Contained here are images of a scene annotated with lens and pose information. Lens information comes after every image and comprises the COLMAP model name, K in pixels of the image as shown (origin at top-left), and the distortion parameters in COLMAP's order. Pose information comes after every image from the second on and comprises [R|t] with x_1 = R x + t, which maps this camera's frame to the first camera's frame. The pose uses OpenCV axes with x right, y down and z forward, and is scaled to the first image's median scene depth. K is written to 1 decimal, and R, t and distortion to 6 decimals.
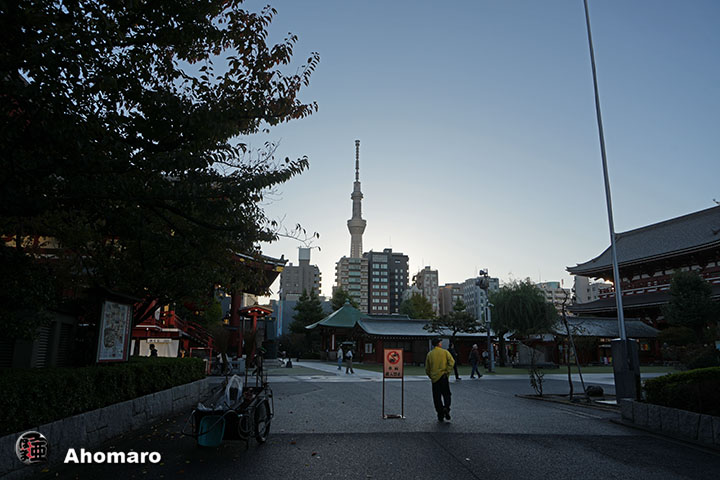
lens RADIAL K [[471.9, 0, 360.0], [0, 471.9, 240.0], [0, 0, 1]] dist [-0.001082, -0.000689]
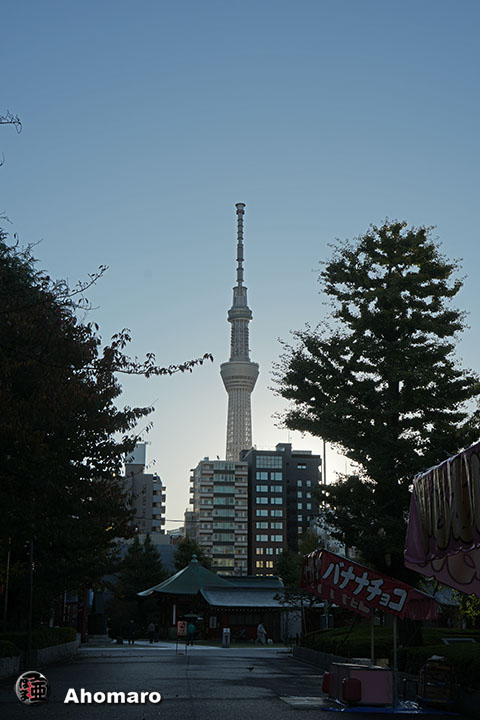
lens RADIAL K [[977.0, 0, 240.0], [0, 977.0, 360.0], [0, 0, 1]] dist [0.010796, 0.011923]
pose [[0.999940, -0.005675, -0.009386, 0.019180], [0.005311, 0.999251, -0.038318, -0.038361], [0.009597, 0.038266, 0.999222, -0.170776]]
